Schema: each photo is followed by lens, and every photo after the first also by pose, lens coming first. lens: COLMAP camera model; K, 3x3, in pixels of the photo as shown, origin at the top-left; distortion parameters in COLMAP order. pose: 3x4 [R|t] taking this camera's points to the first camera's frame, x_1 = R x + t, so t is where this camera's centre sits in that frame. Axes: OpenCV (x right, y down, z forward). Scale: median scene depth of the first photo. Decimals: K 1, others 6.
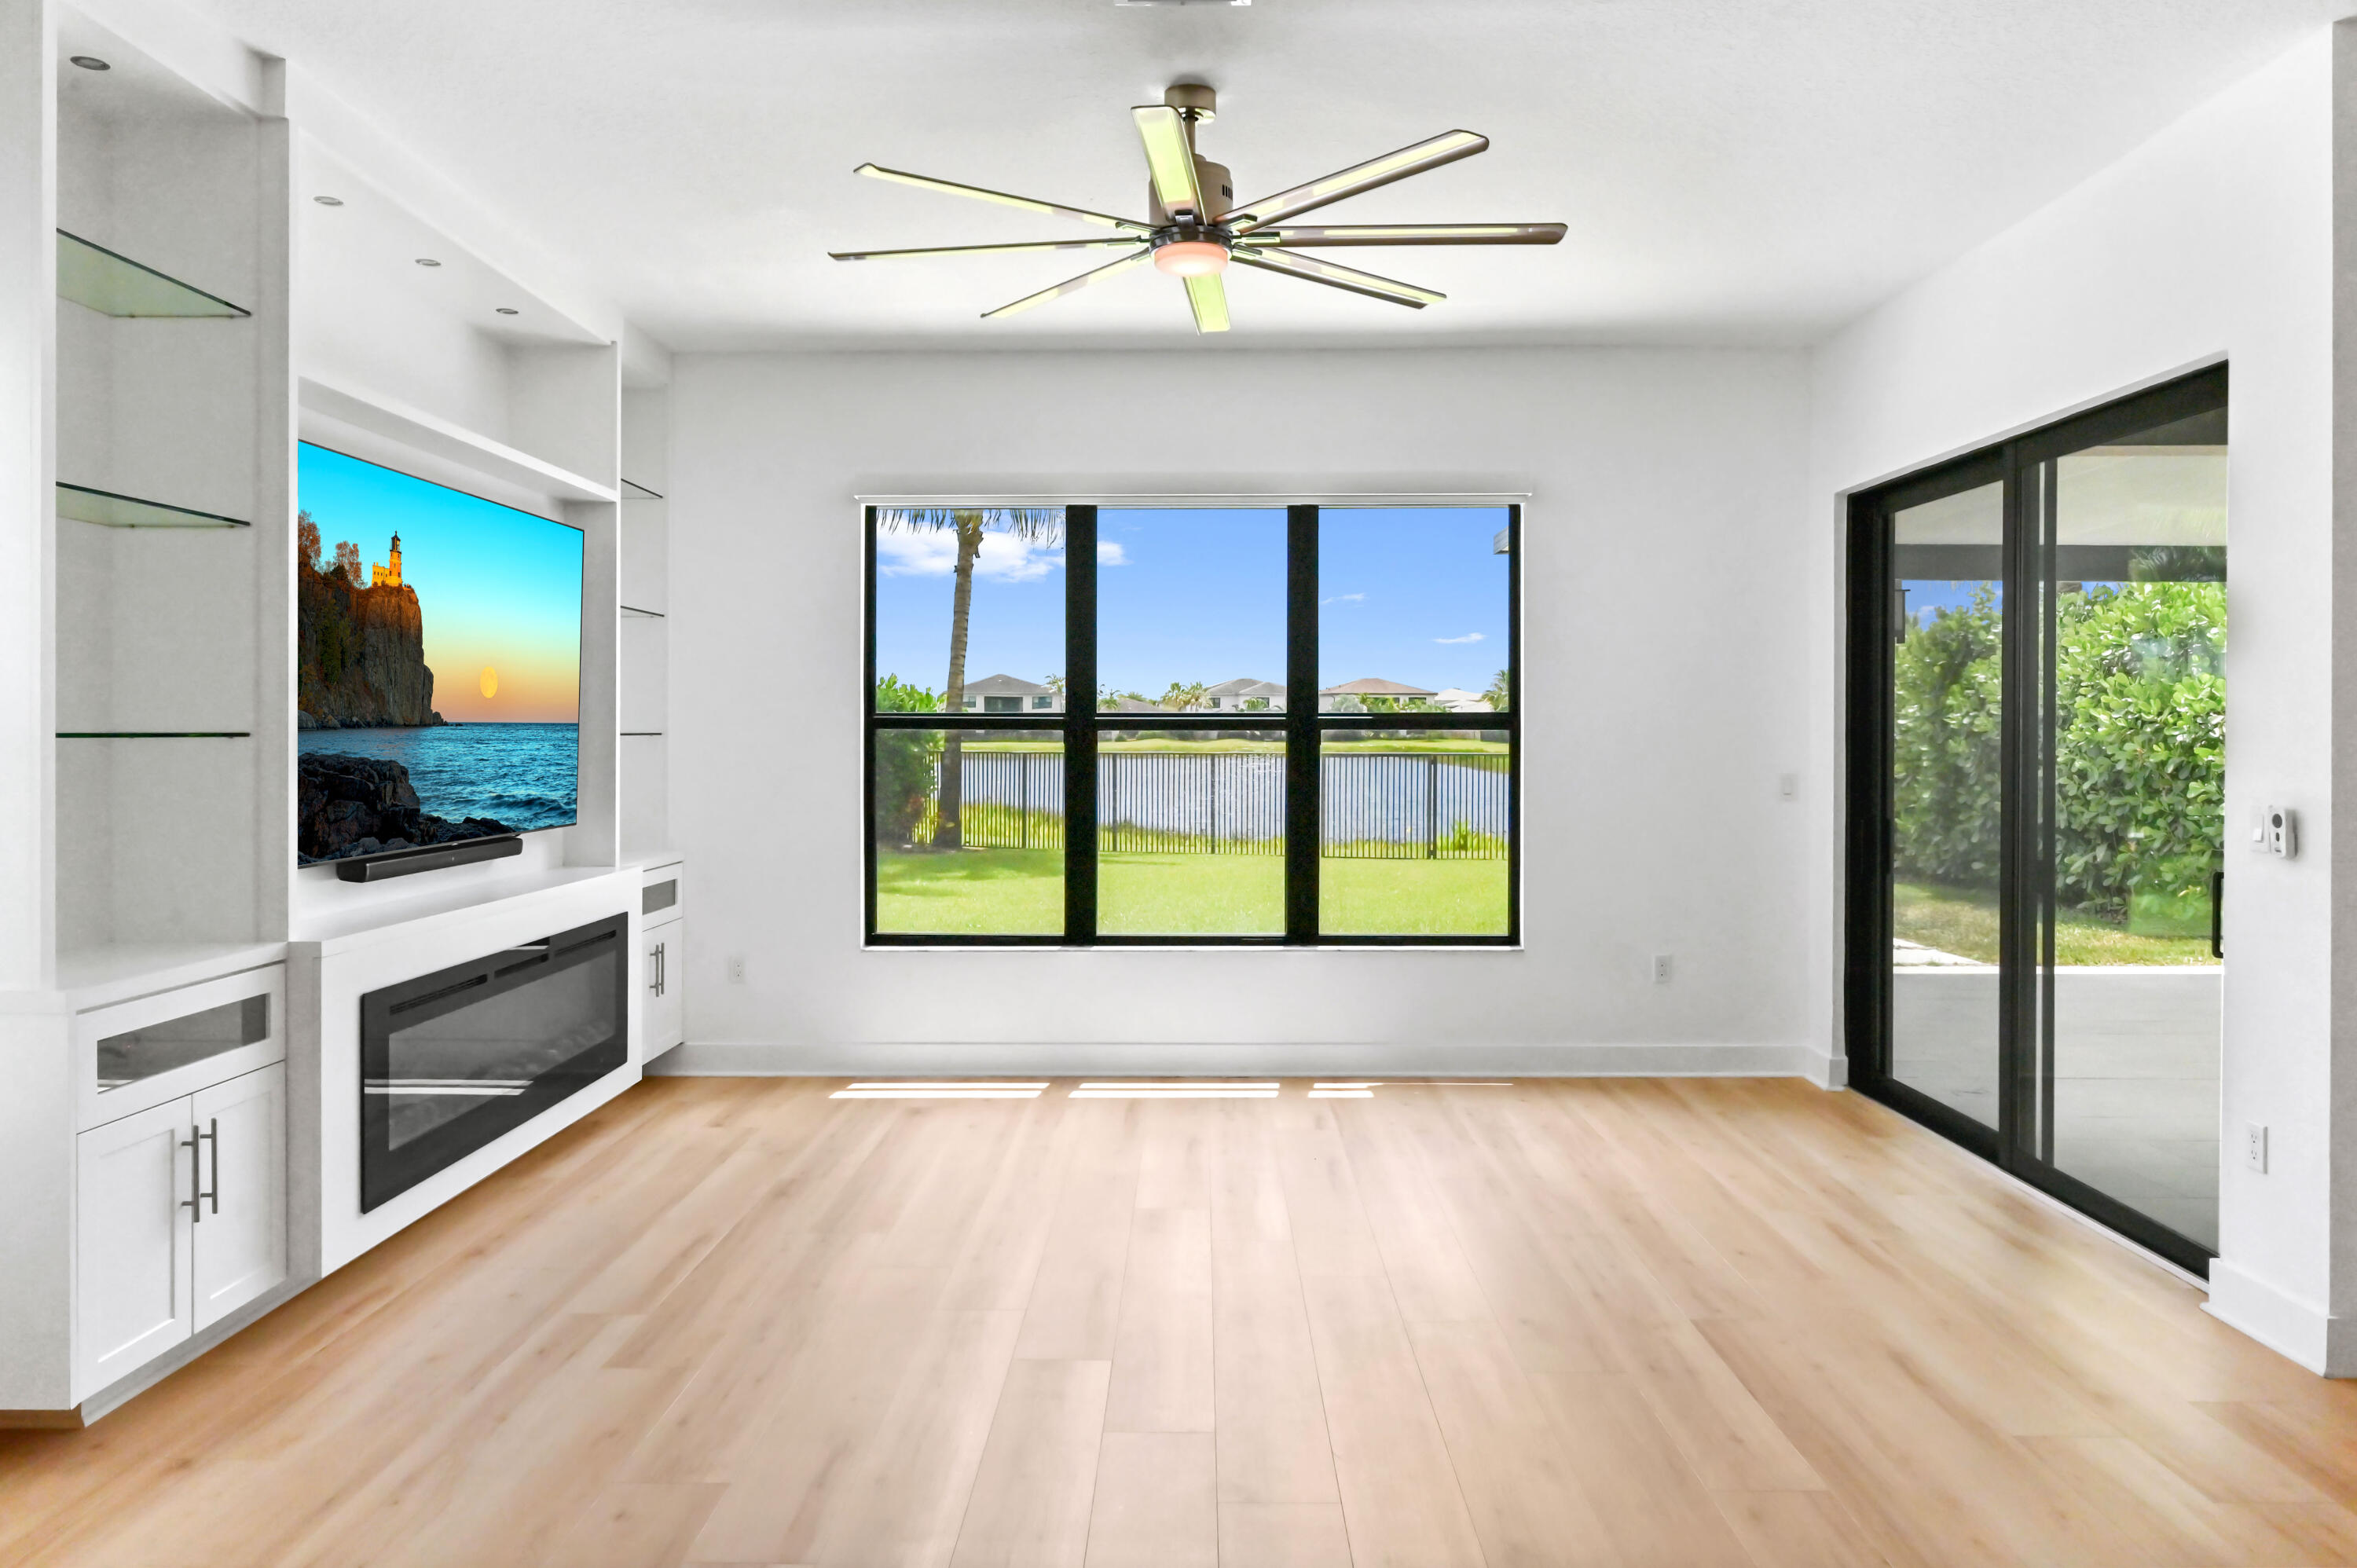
lens RADIAL K [[1579.9, 0, 1182.8], [0, 1579.9, 755.6], [0, 0, 1]] dist [0.008900, -0.010311]
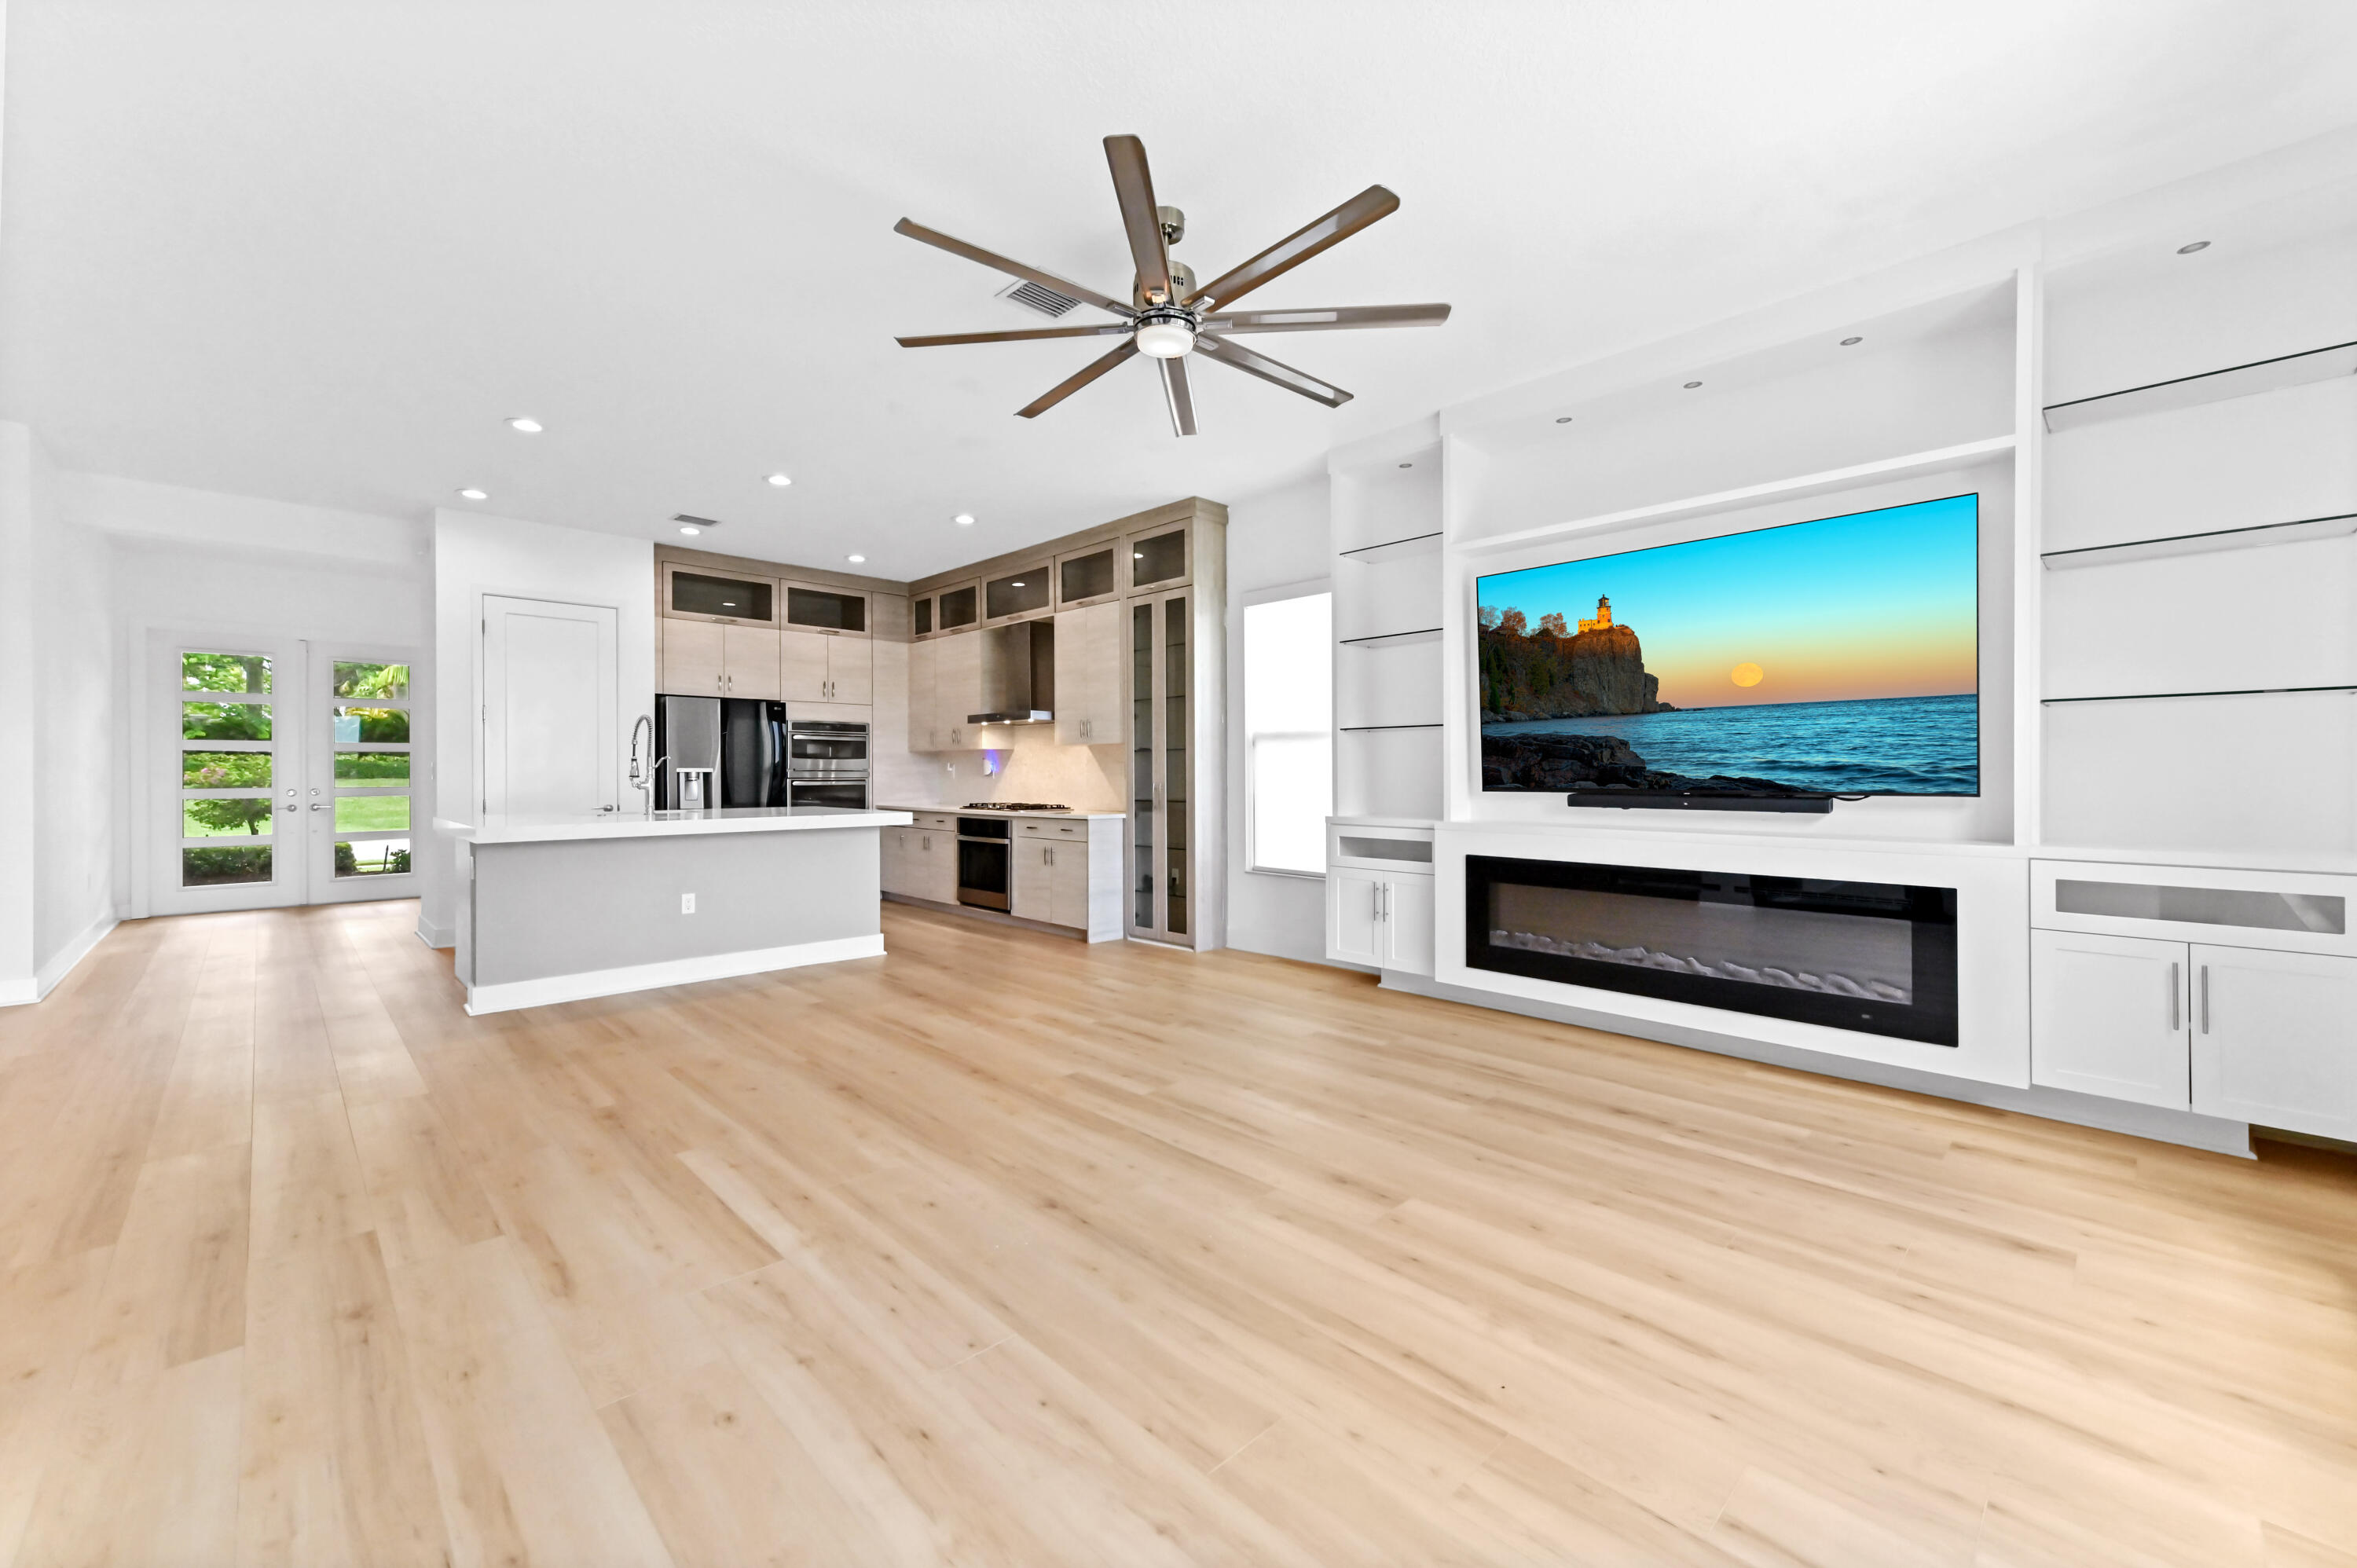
lens RADIAL K [[935.4, 0, 1179.7], [0, 935.4, 777.5], [0, 0, 1]] dist [0.008673, 0.001170]
pose [[-0.707966, 0.003510, -0.706238, 0.465953], [-0.009839, 0.999842, 0.014832, 0.034339], [0.706178, 0.017449, -0.707819, 1.320458]]
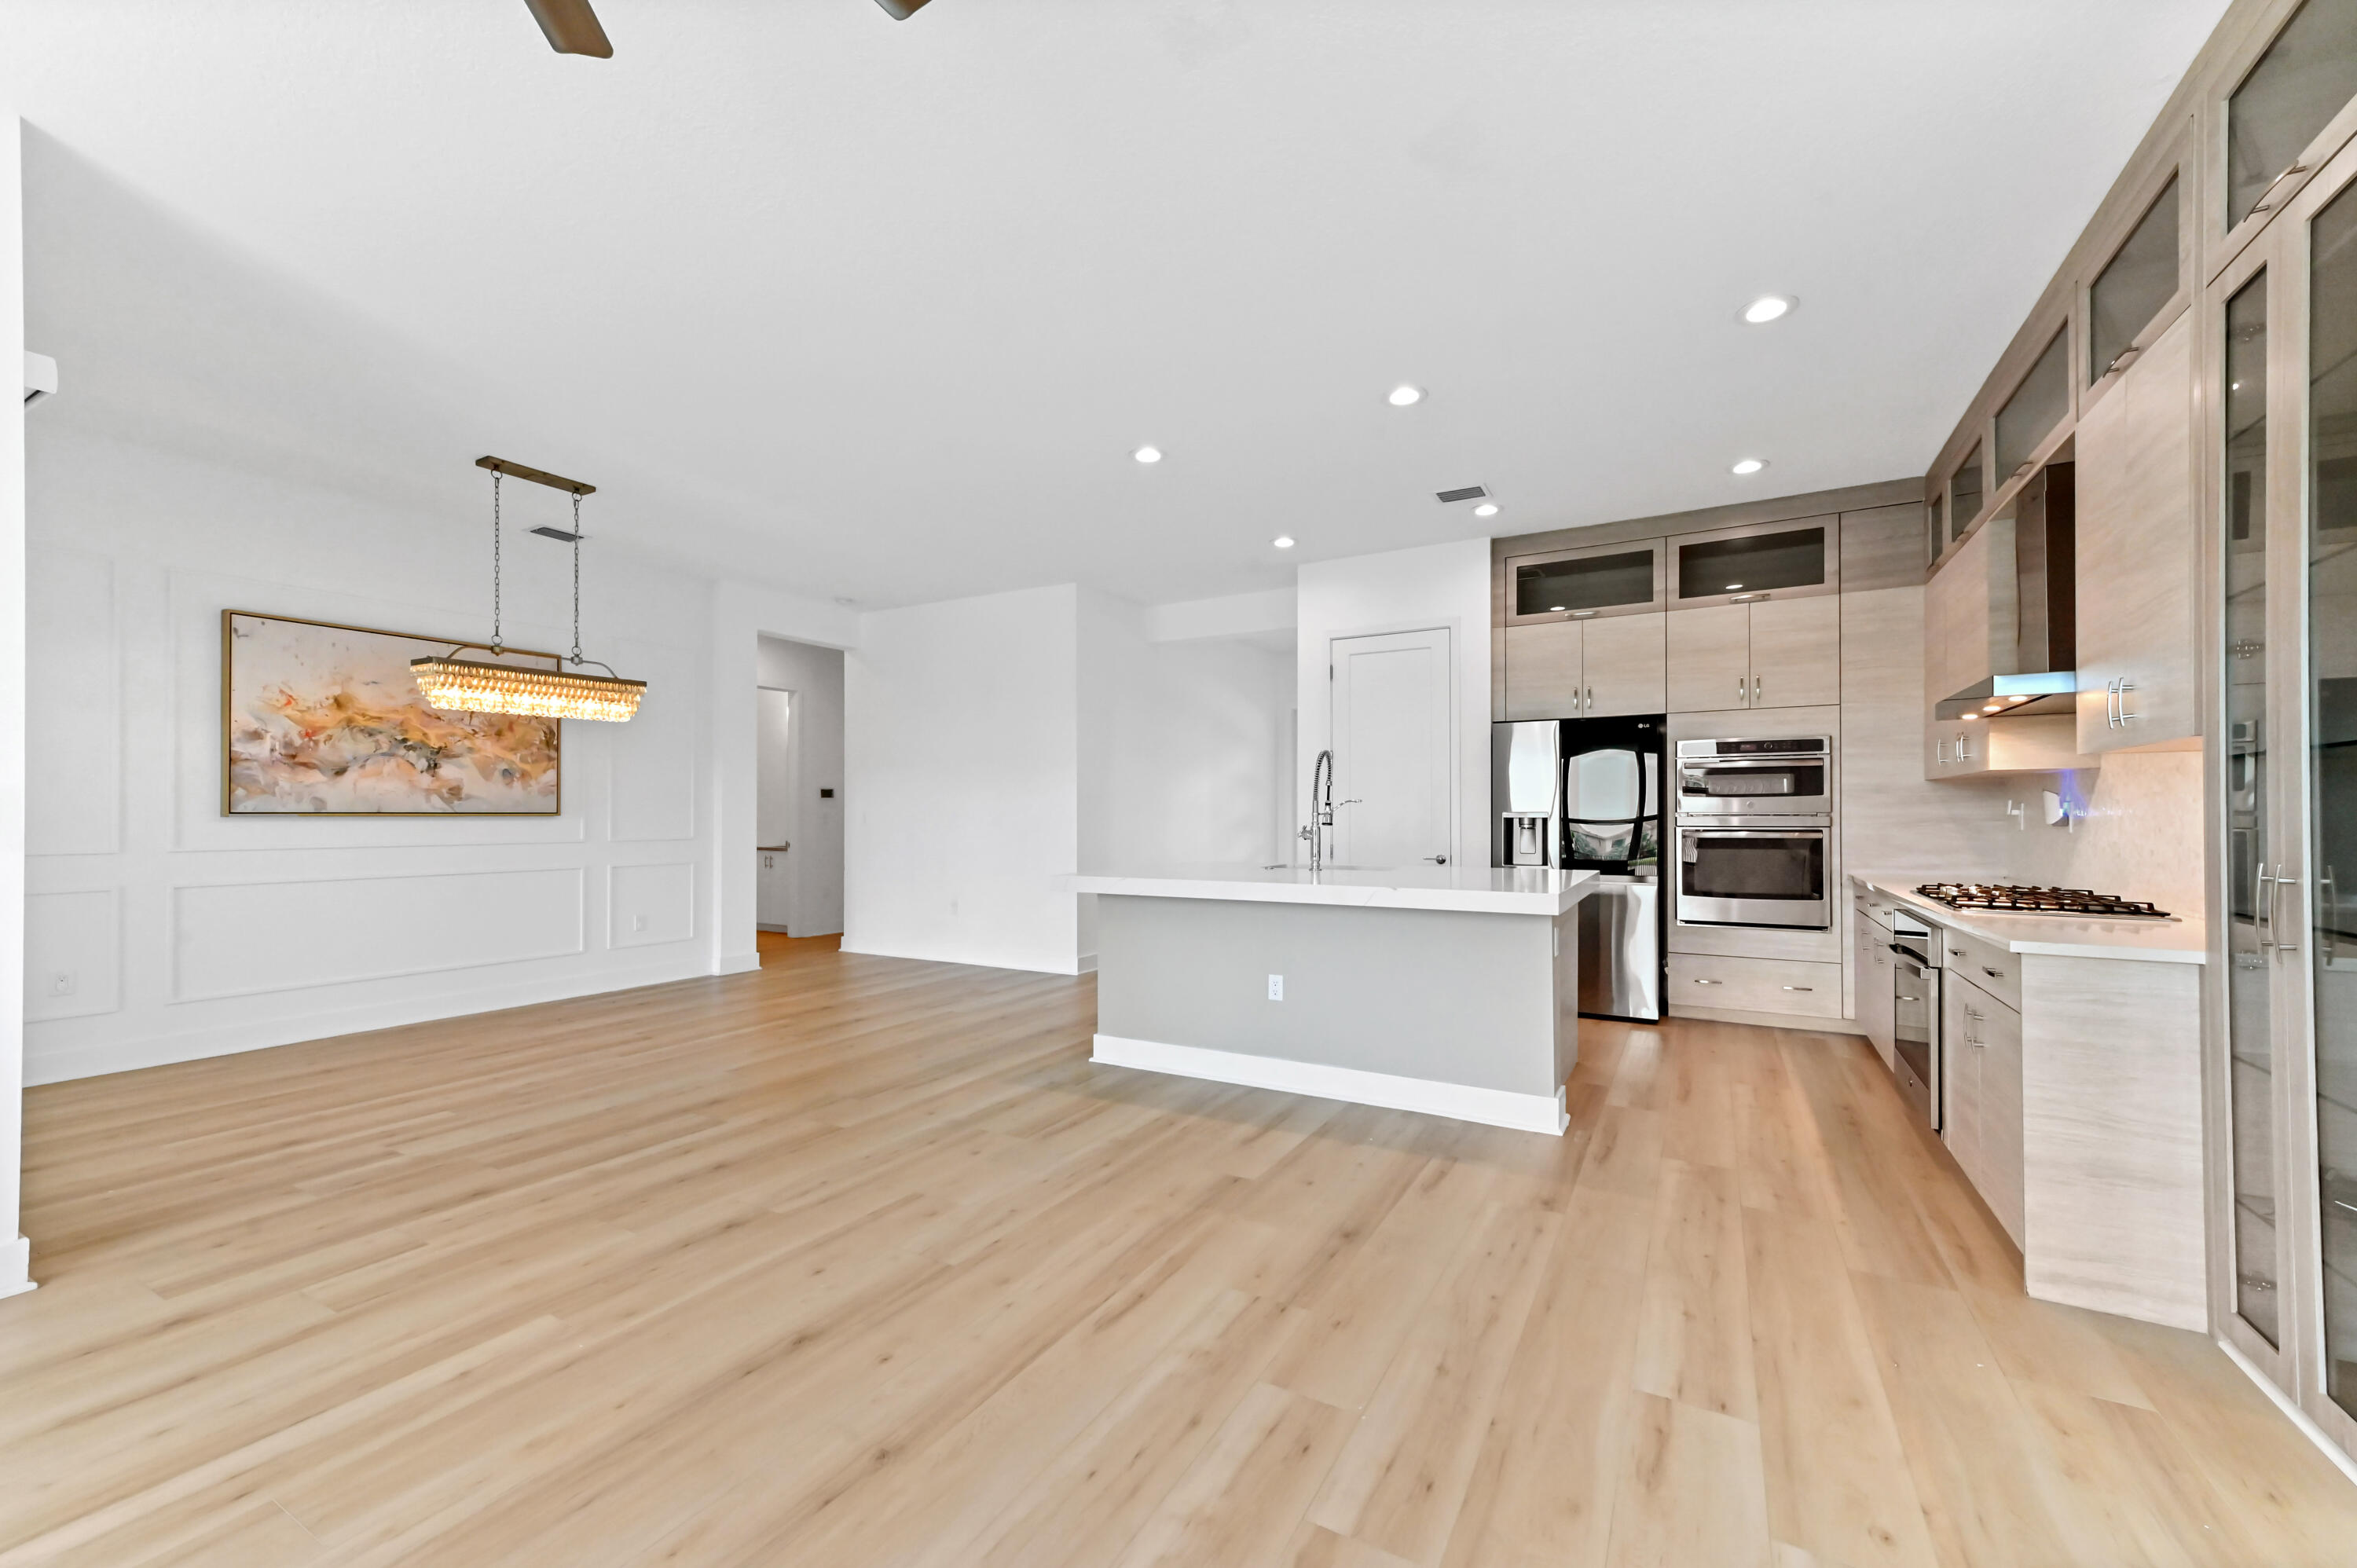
lens RADIAL K [[935.4, 0, 1183.7], [0, 935.4, 803.4], [0, 0, 1]] dist [0.008673, 0.001170]
pose [[-0.876218, 0.008913, 0.481833, -0.268830], [0.009613, 0.999953, -0.001016, 0.034796], [-0.481819, 0.003742, -0.876263, 0.914666]]
